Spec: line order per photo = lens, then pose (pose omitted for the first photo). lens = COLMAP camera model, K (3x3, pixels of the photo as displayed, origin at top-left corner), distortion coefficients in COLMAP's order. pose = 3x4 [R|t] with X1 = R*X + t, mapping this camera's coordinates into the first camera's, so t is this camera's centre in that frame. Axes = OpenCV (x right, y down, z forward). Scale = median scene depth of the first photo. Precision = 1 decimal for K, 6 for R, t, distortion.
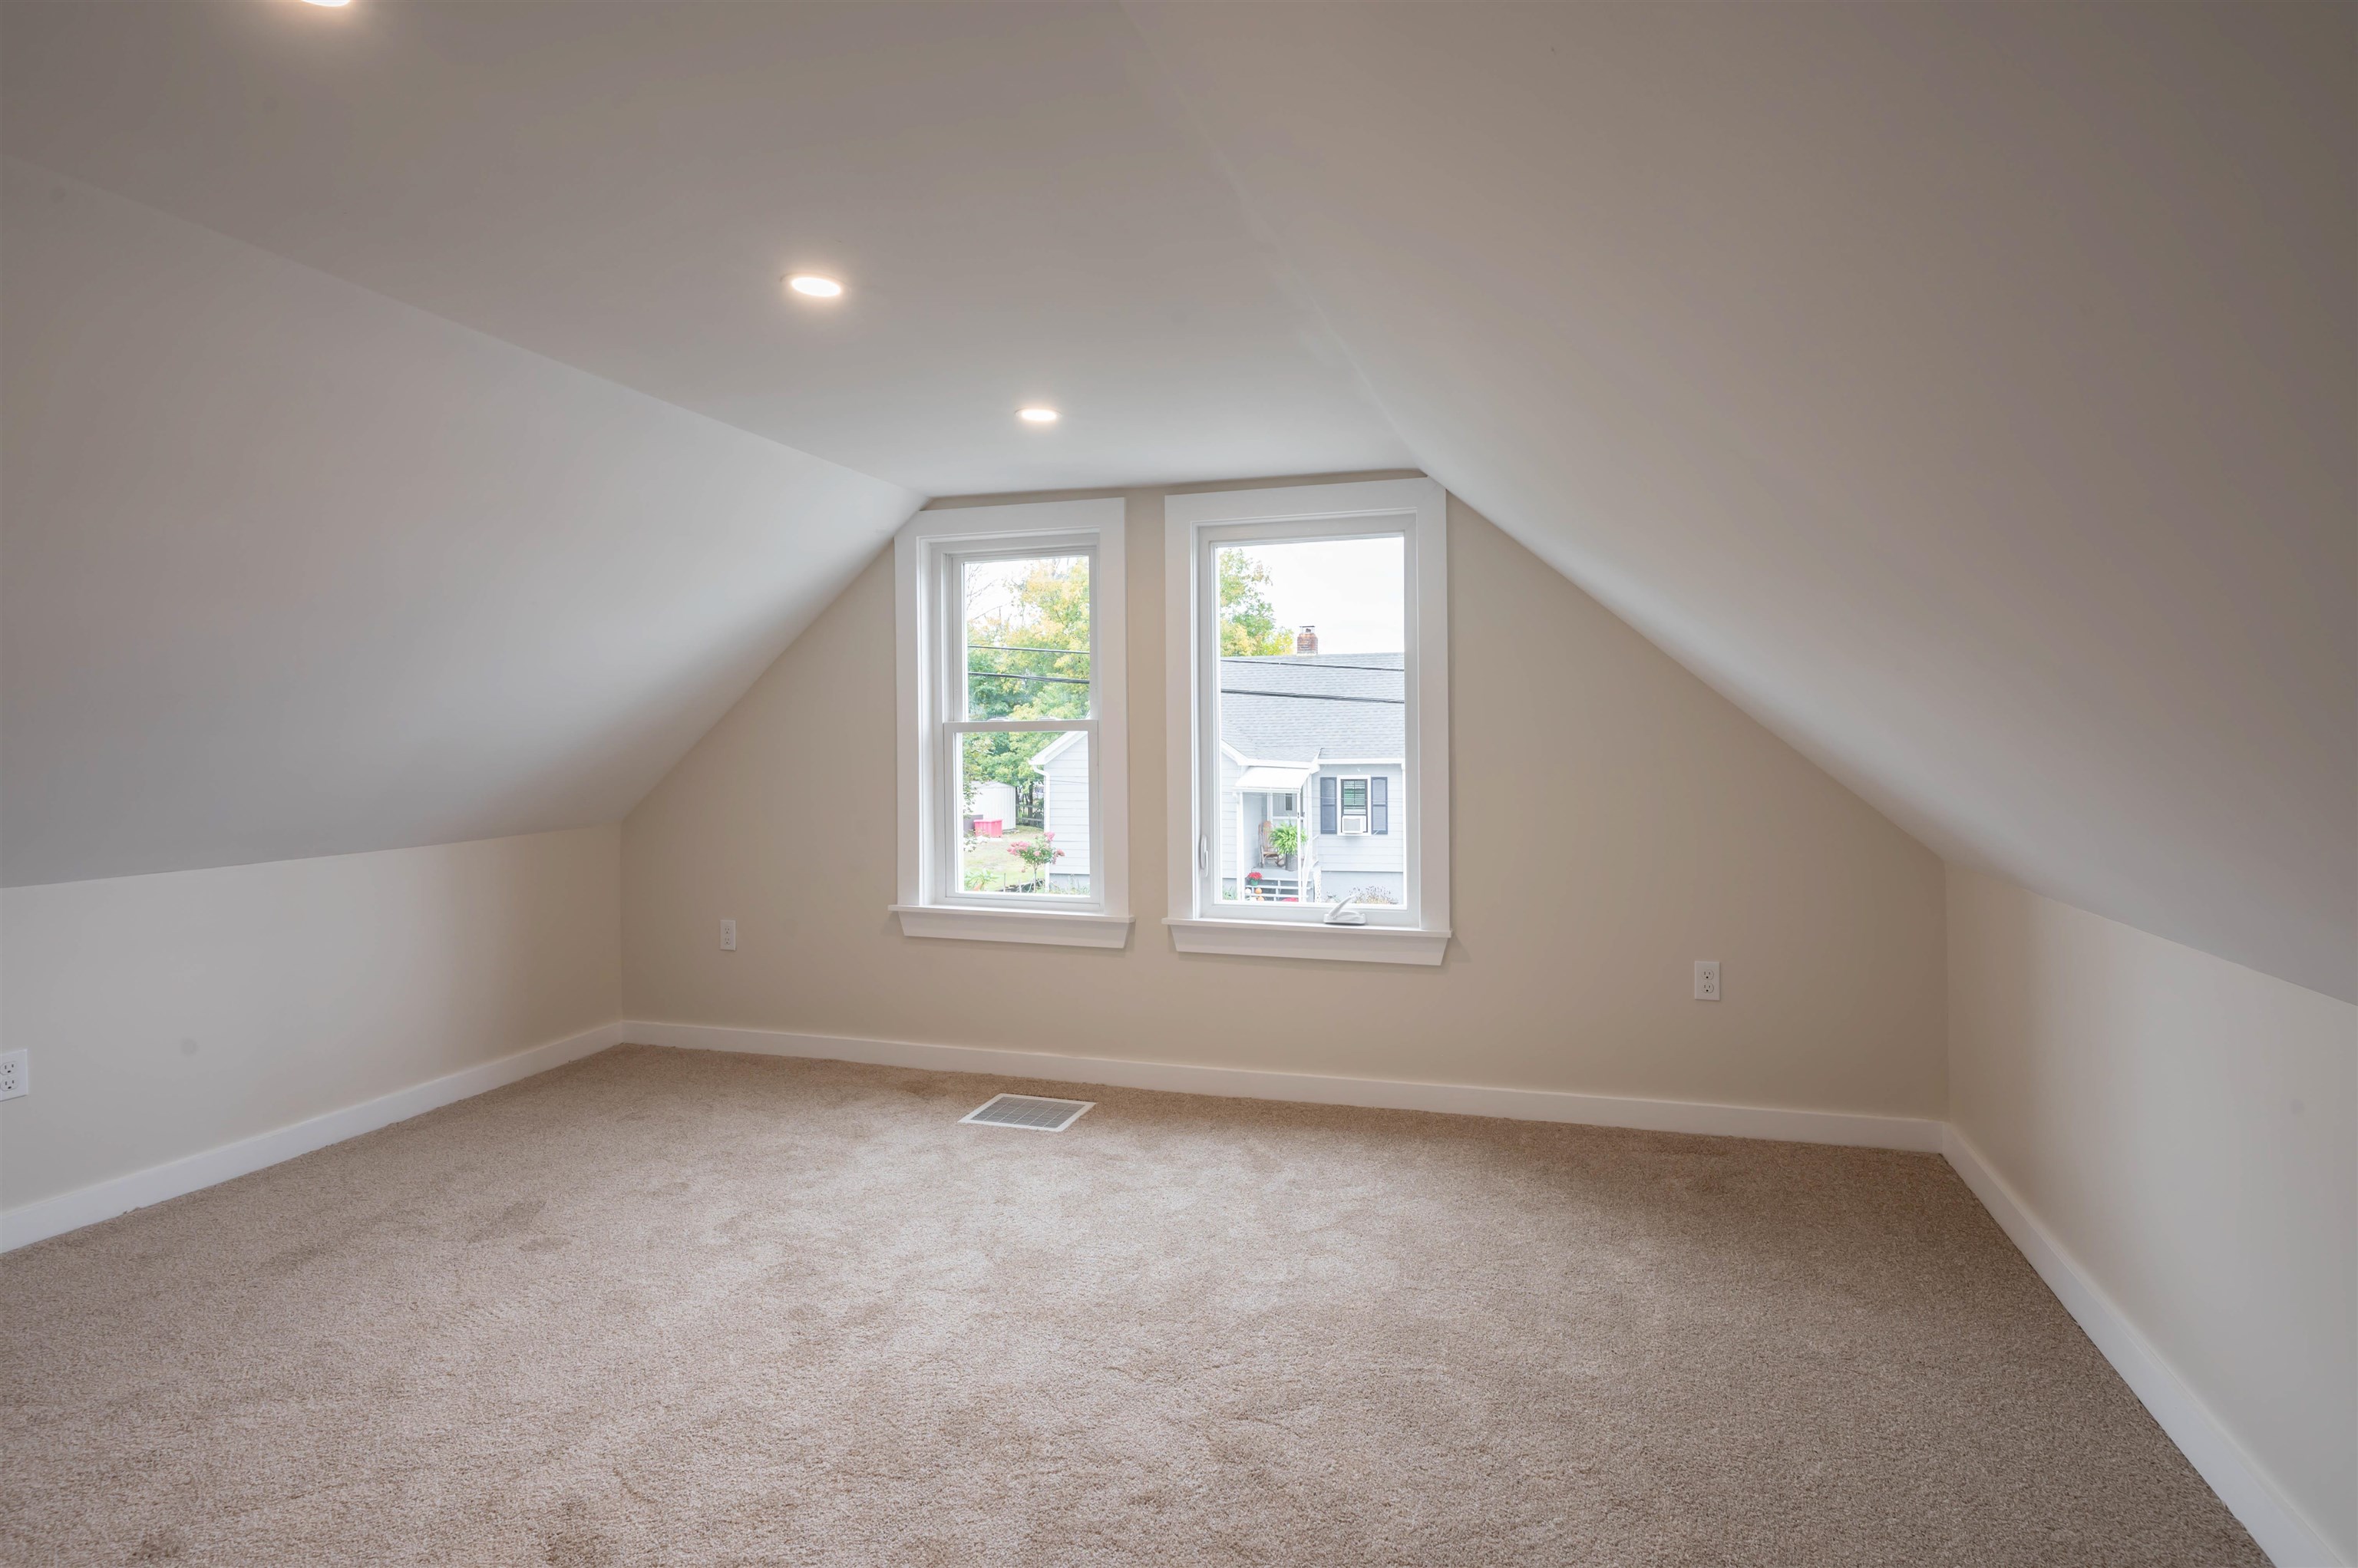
lens RADIAL K [[1167.7, 0, 1148.8], [0, 1167.7, 771.1], [0, 0, 1]] dist [-0.005763, 0.008880]
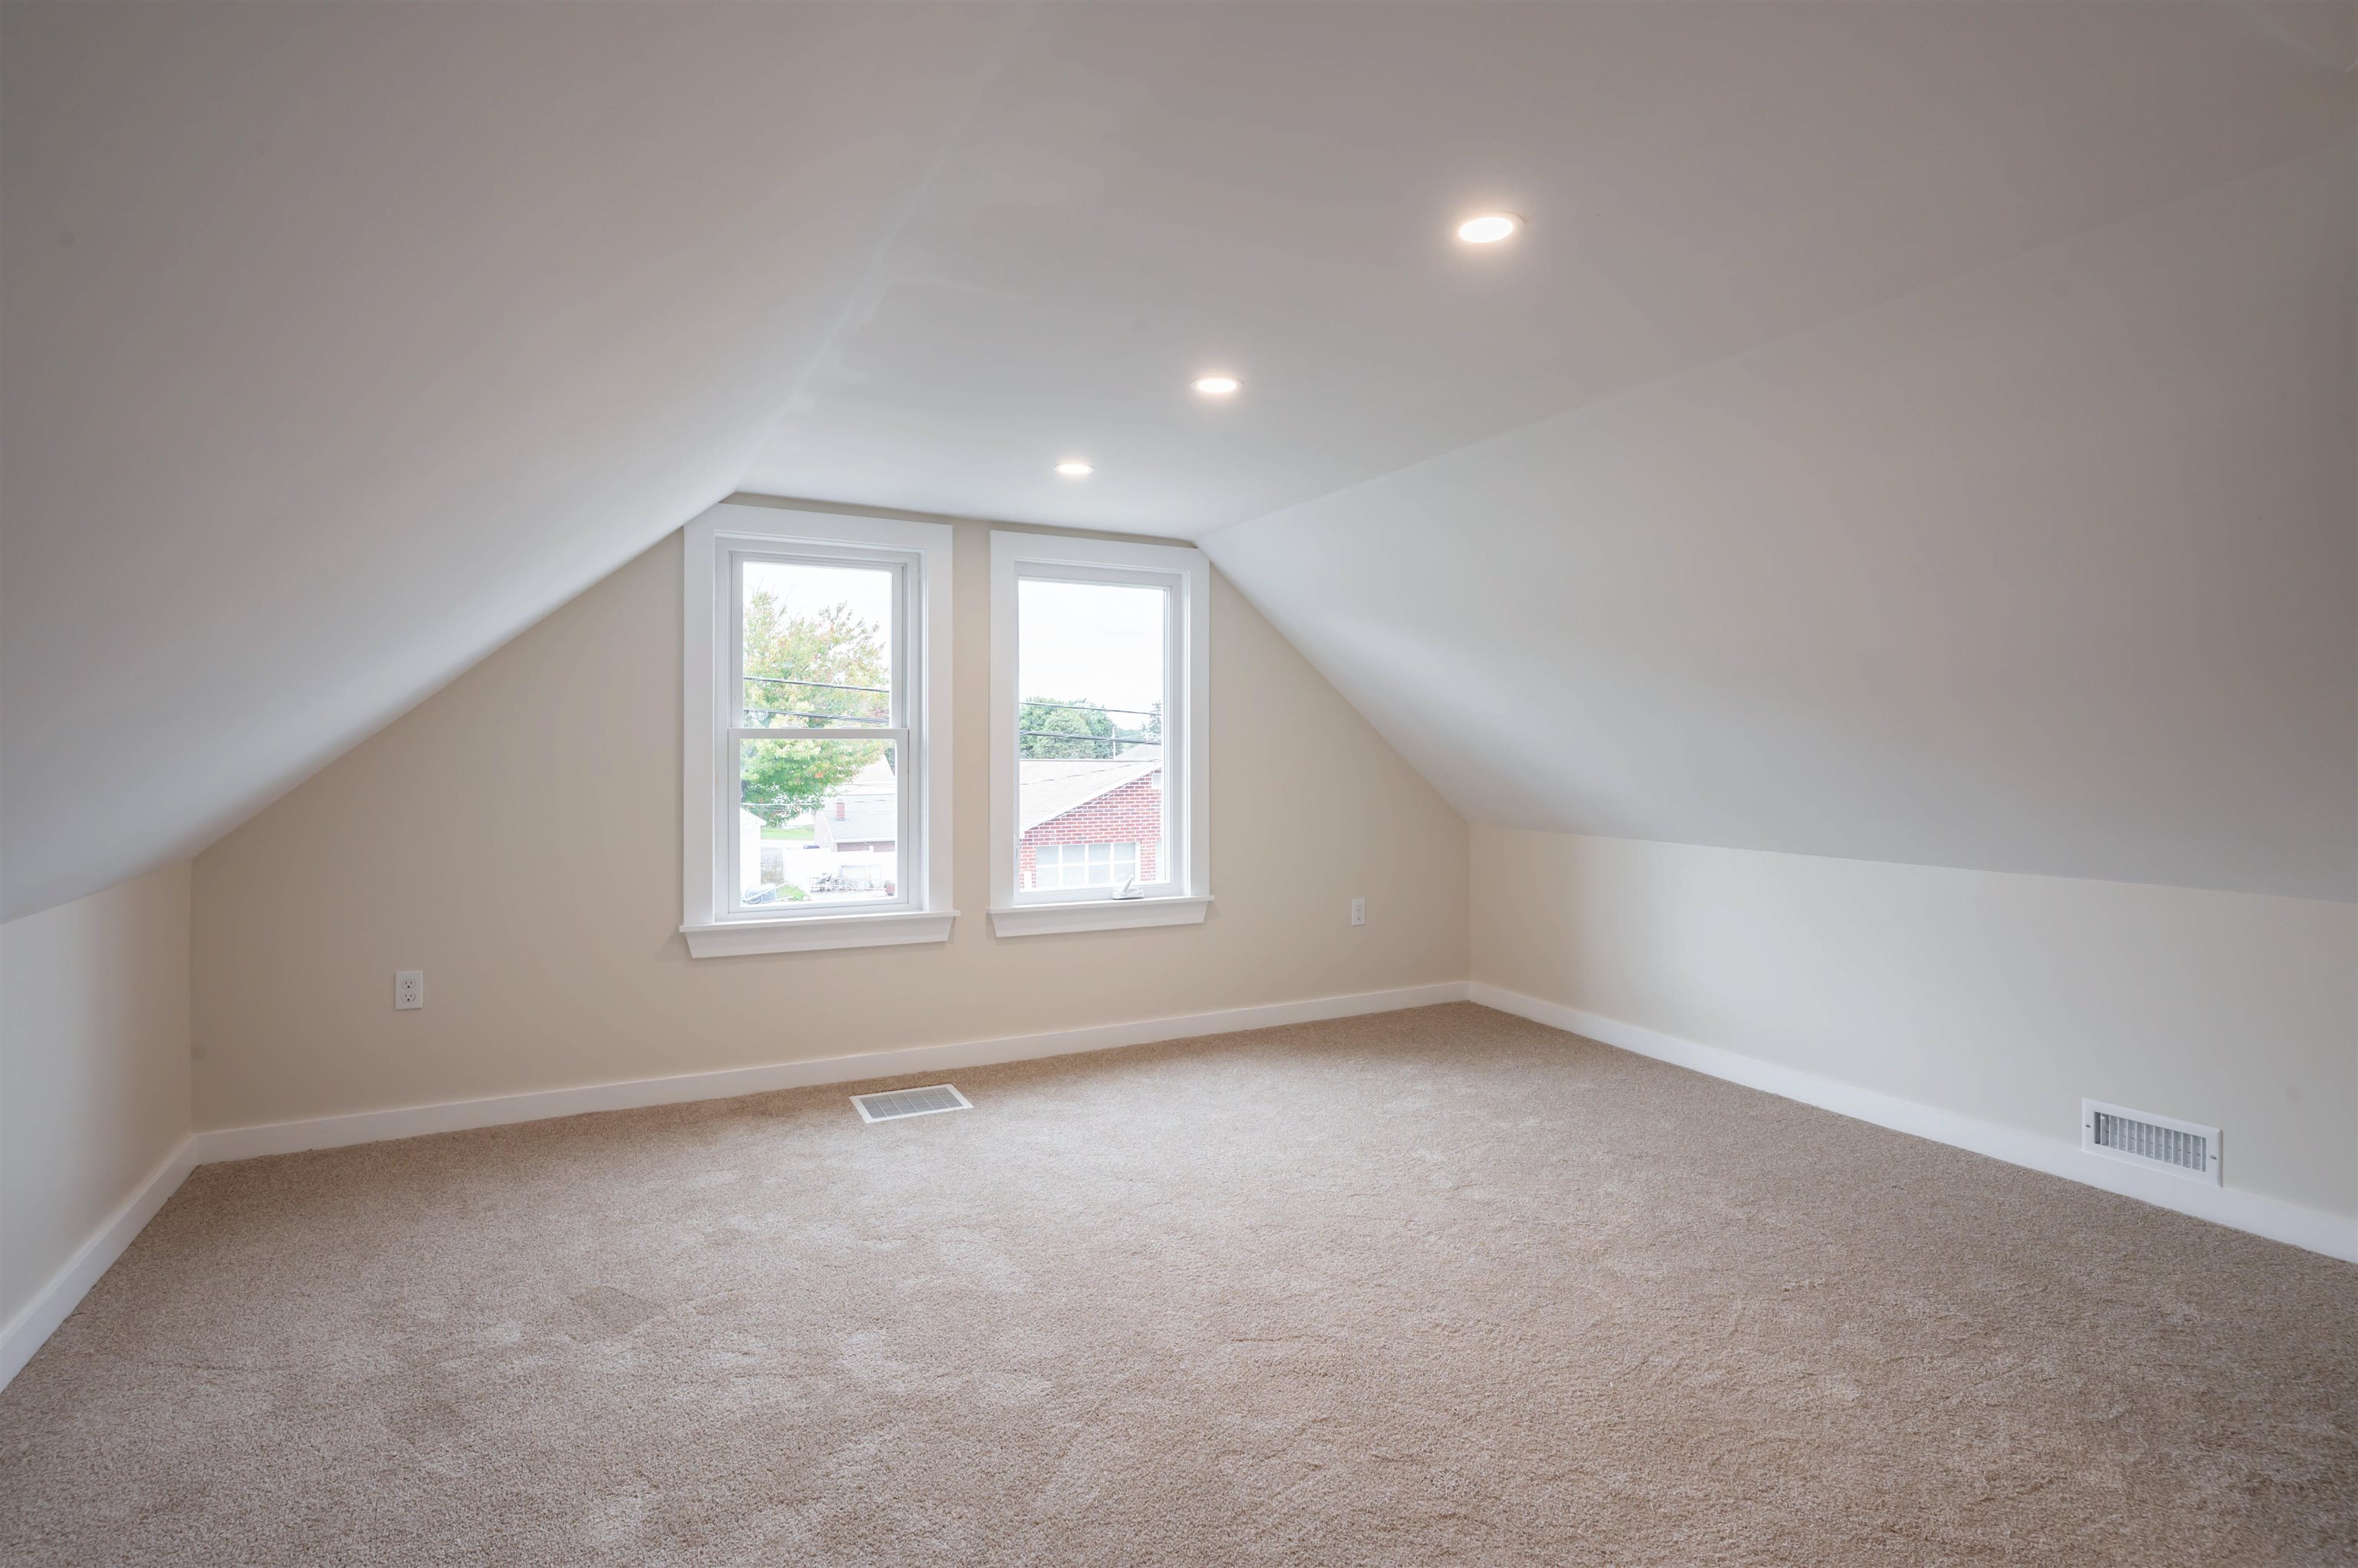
lens RADIAL K [[1168.2, 0, 1186.9], [0, 1168.2, 771.9], [0, 0, 1]] dist [0.001536, 0.000080]
pose [[0.717197, -0.007543, 0.696829, -0.651530], [0.012854, 0.999914, -0.002405, 0.000817], [-0.696752, 0.010682, 0.717233, 0.070731]]
